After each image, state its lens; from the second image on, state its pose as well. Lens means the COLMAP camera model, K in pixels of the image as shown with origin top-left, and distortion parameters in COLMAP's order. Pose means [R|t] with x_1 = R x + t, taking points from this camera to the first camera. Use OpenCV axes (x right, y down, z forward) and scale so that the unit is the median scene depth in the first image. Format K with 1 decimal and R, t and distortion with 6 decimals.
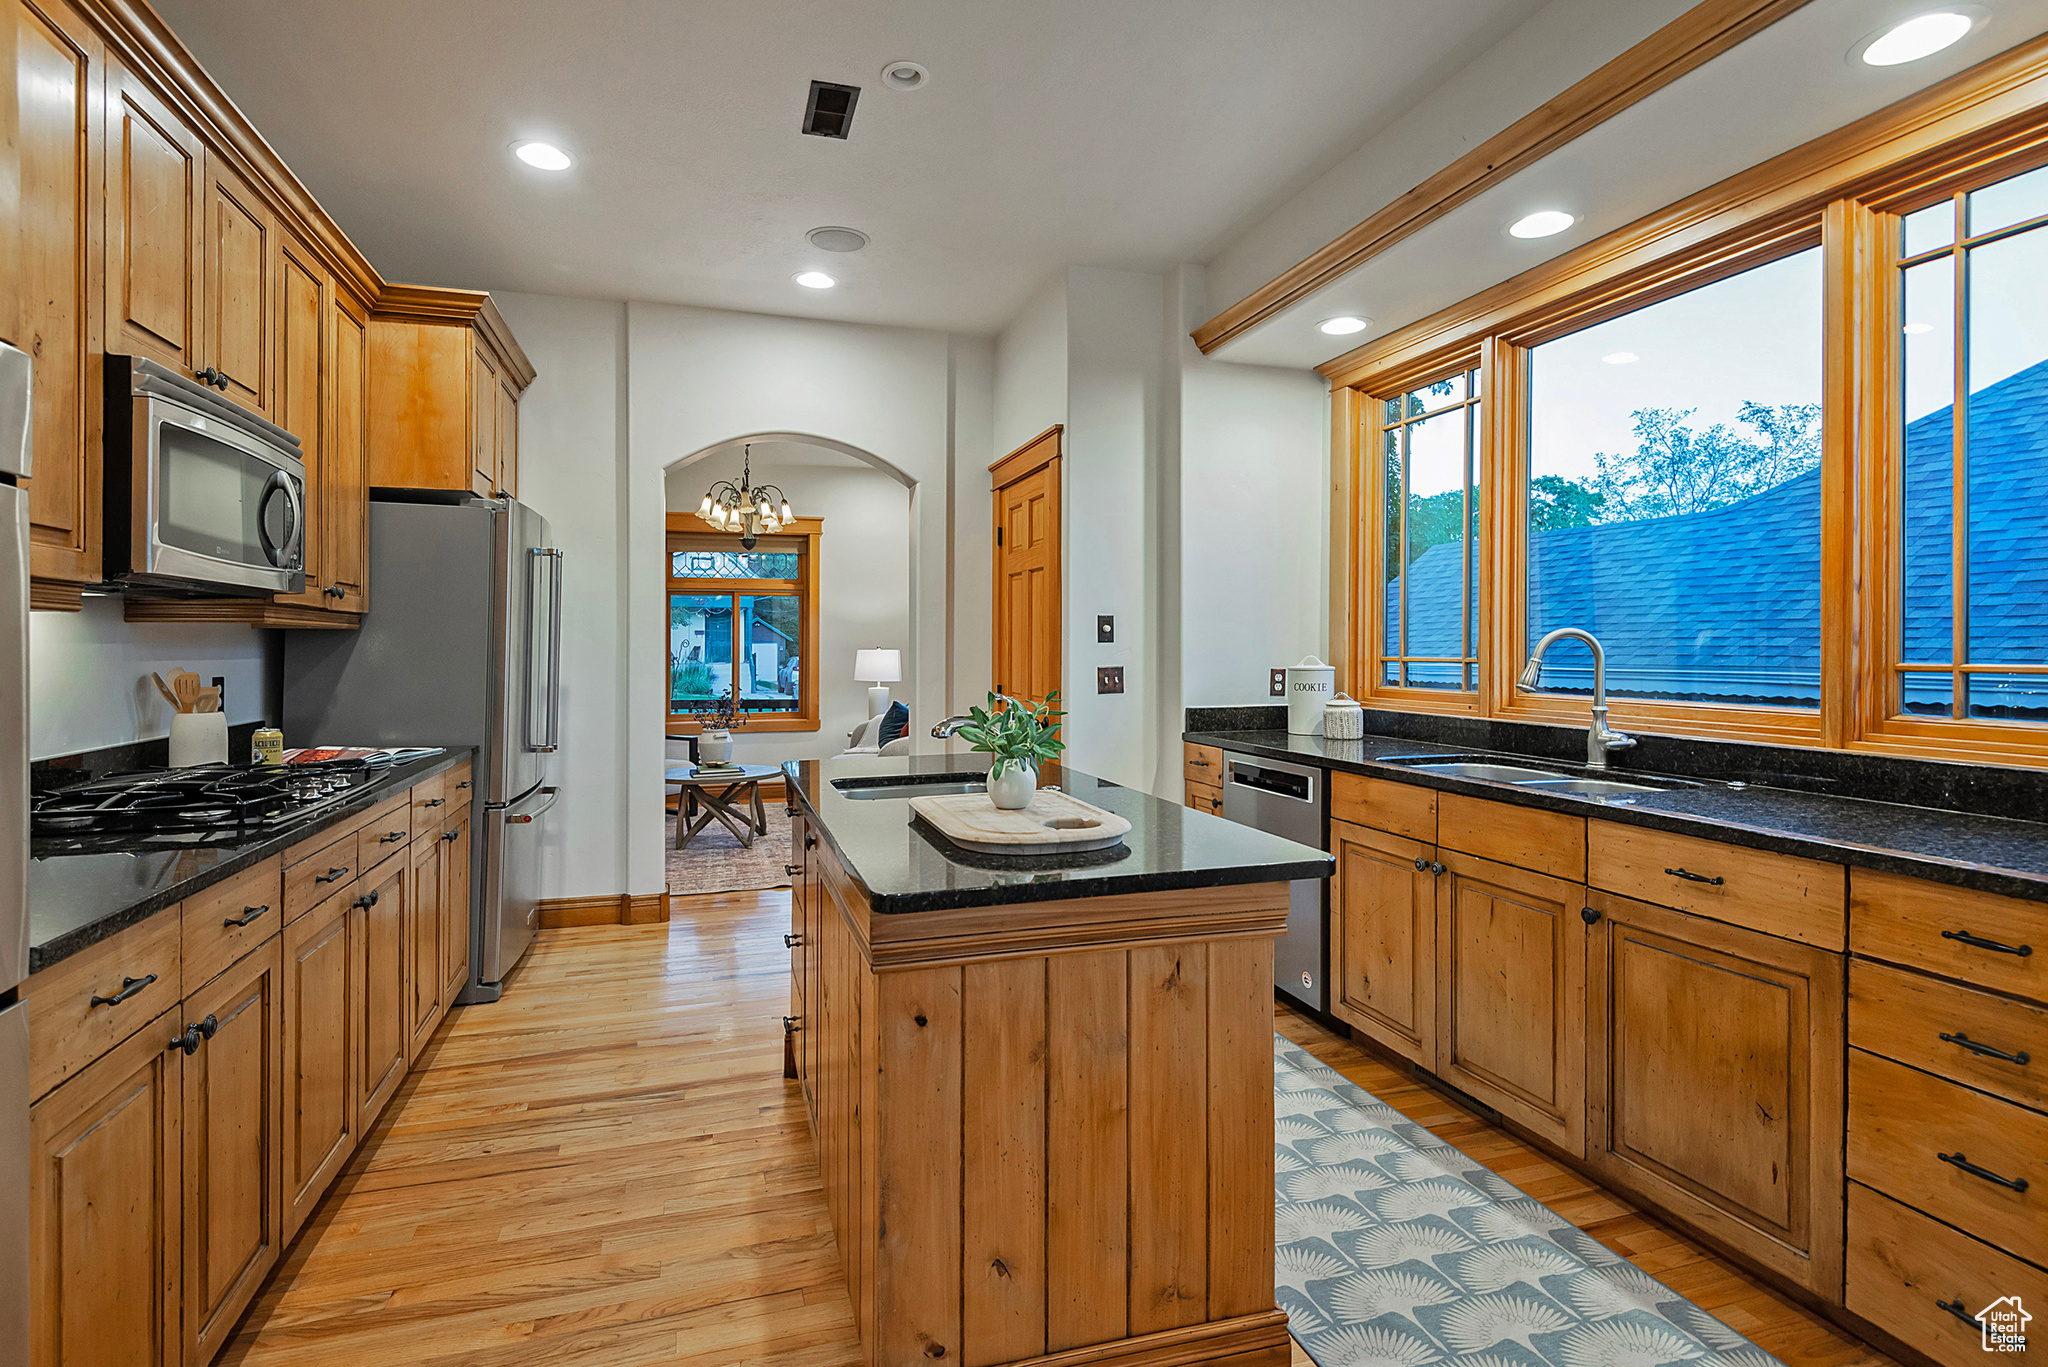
lens RADIAL K [[1003.8, 0, 1023.2], [0, 1003.8, 652.3], [0, 0, 1]] dist [0.055489, -0.031485]
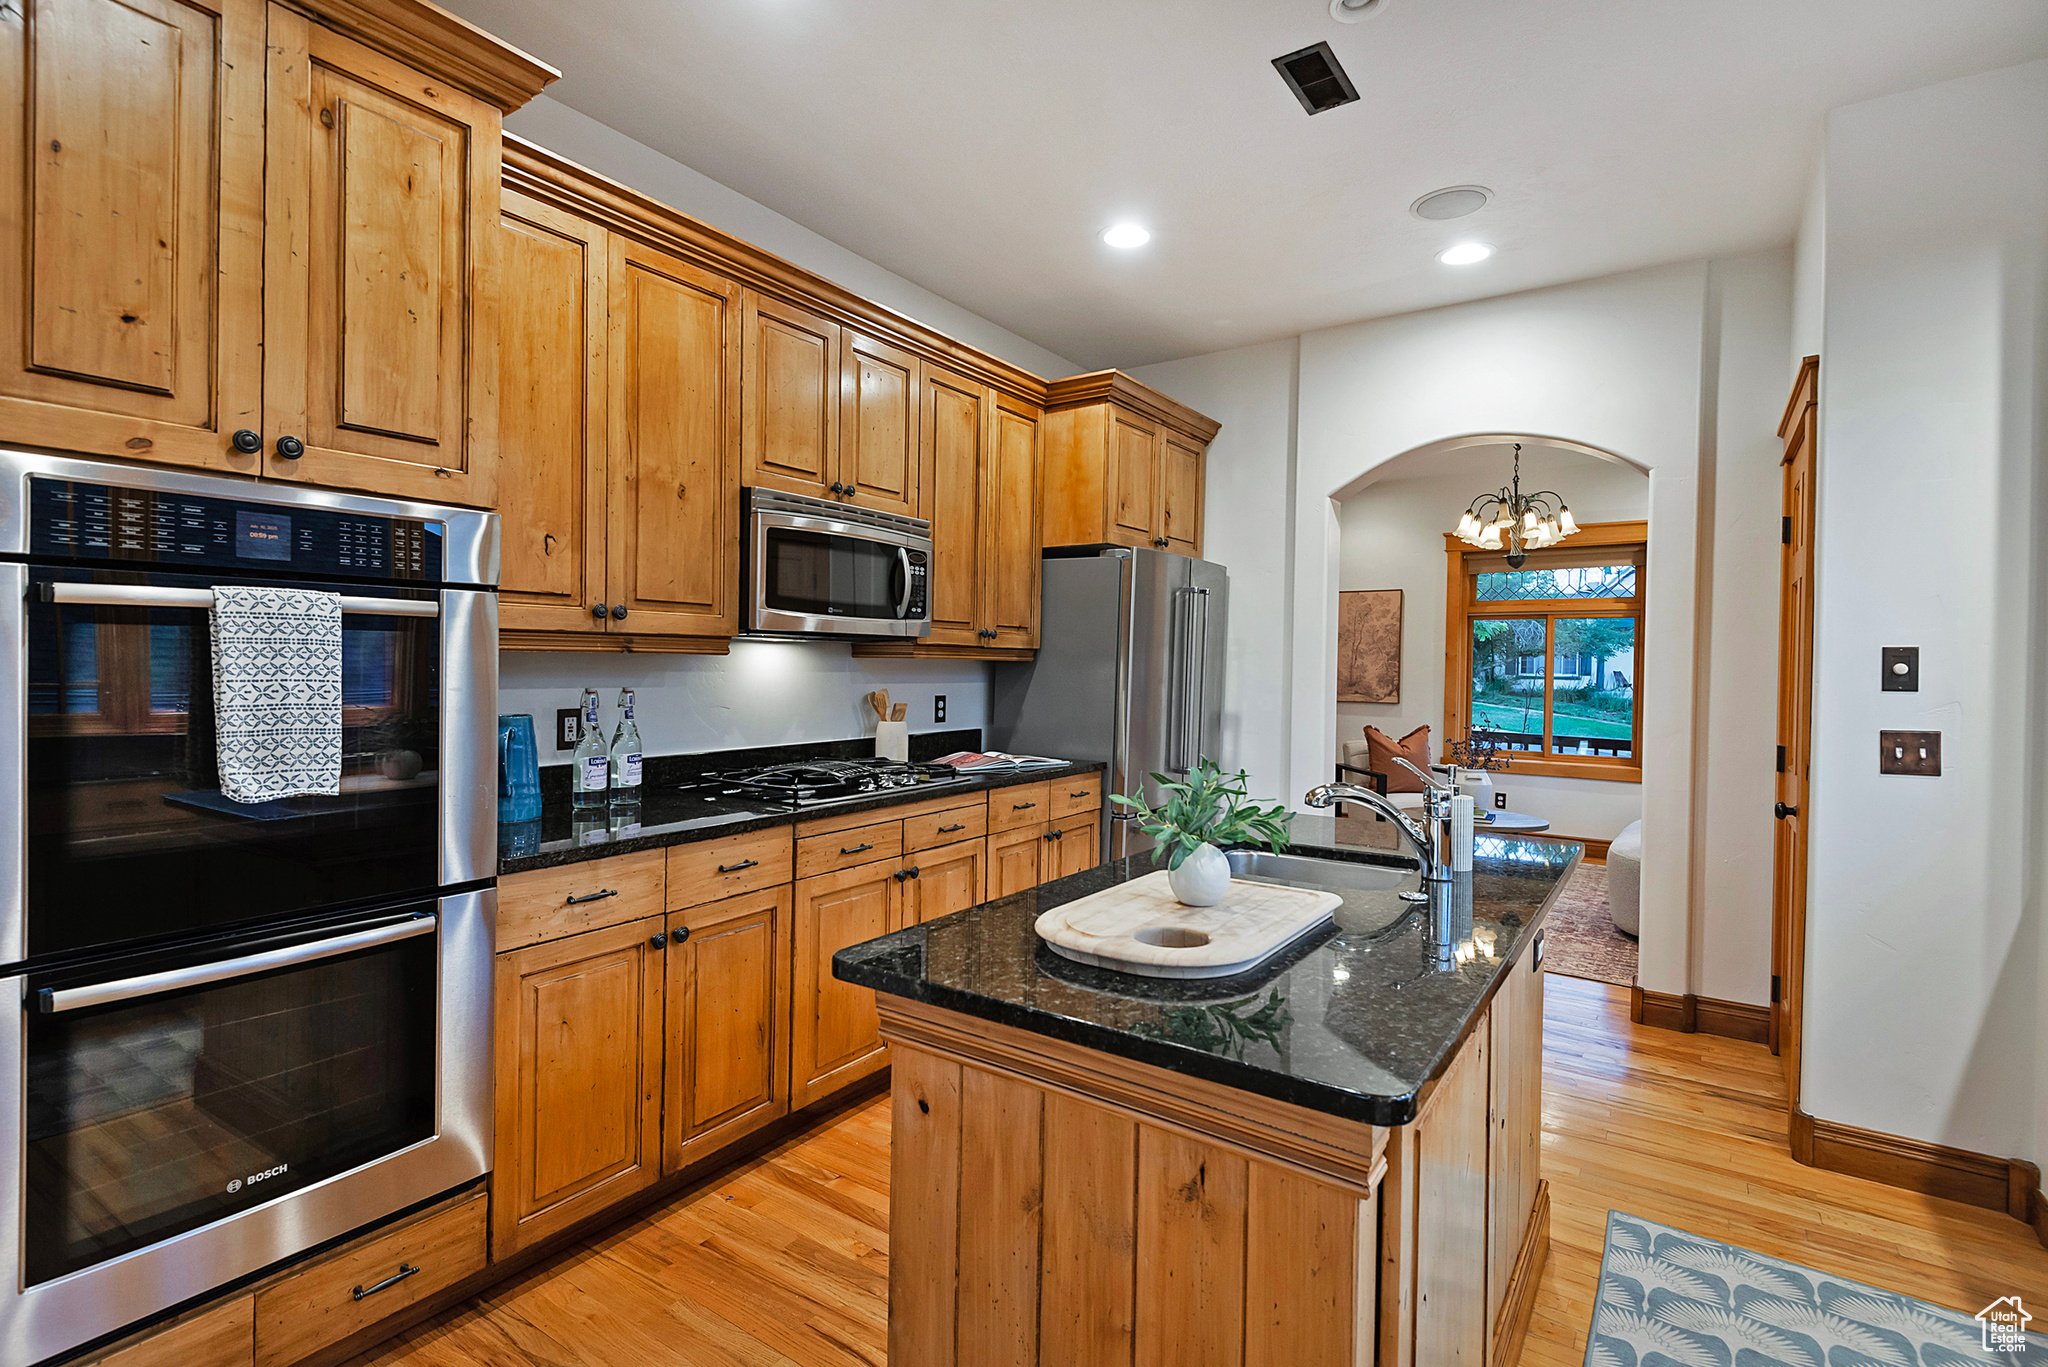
lens RADIAL K [[987.4, 0, 986.8], [0, 987.4, 672.3], [0, 0, 1]] dist [0.045840, -0.029703]
pose [[0.602550, 0.019811, -0.797835, 0.285053], [-0.020599, 0.999745, 0.009268, -0.018830], [0.797815, 0.010851, 0.602805, 0.214845]]
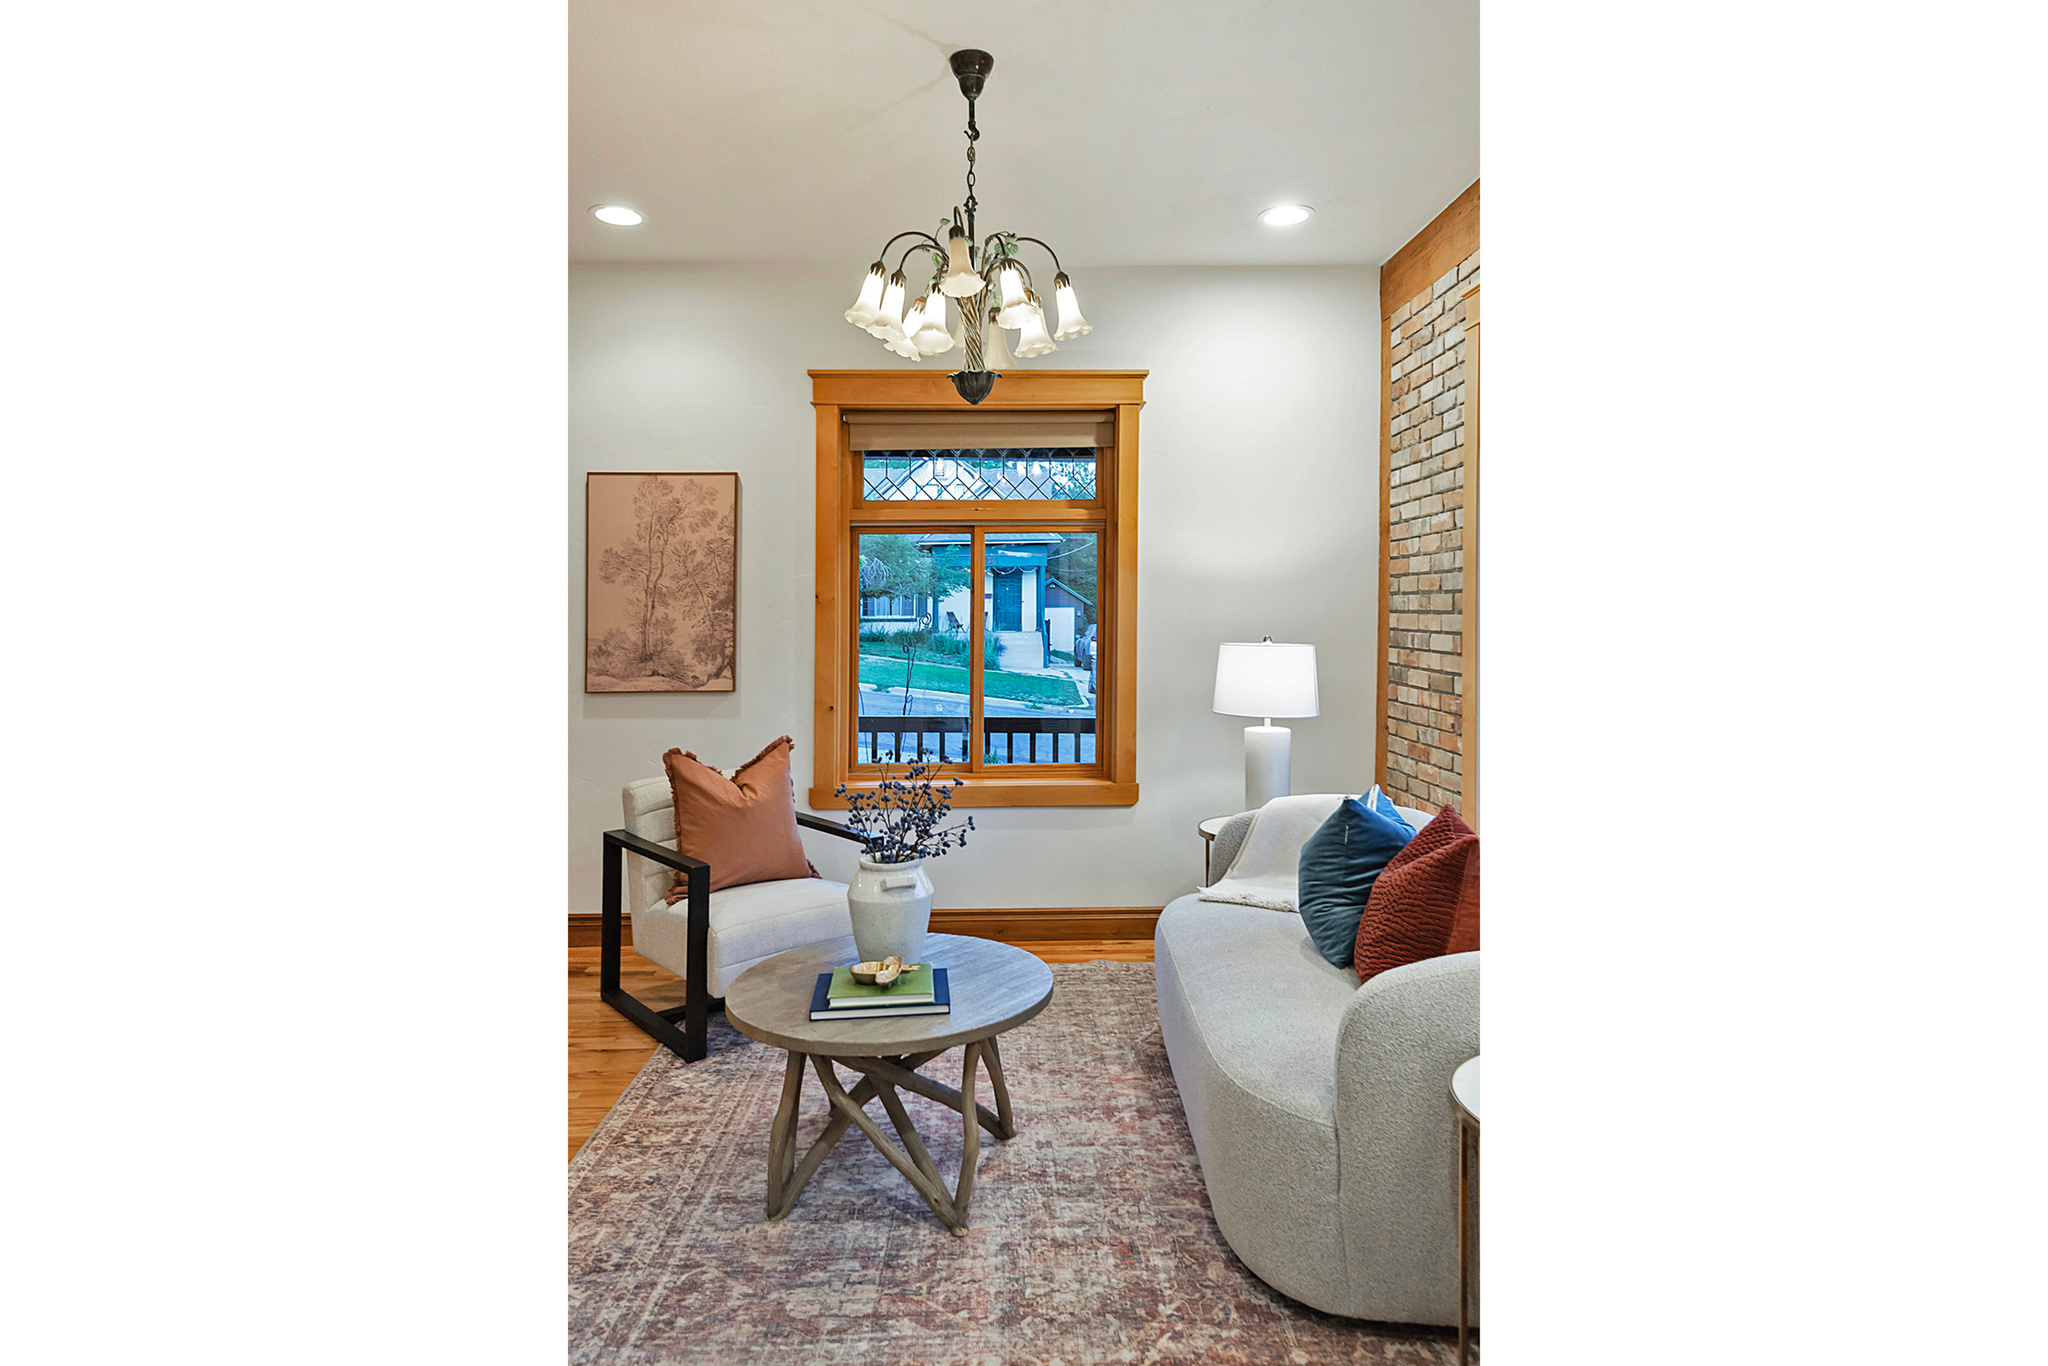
lens RADIAL K [[1139.5, 0, 1017.6], [0, 1139.5, 595.5], [0, 0, 1]] dist [0.001092, 0.000096]
pose [[0.958246, -0.001035, -0.285942, -0.252758], [-0.004298, 0.999828, -0.018025, -0.037277], [0.285912, 0.018501, 0.958077, 1.139485]]
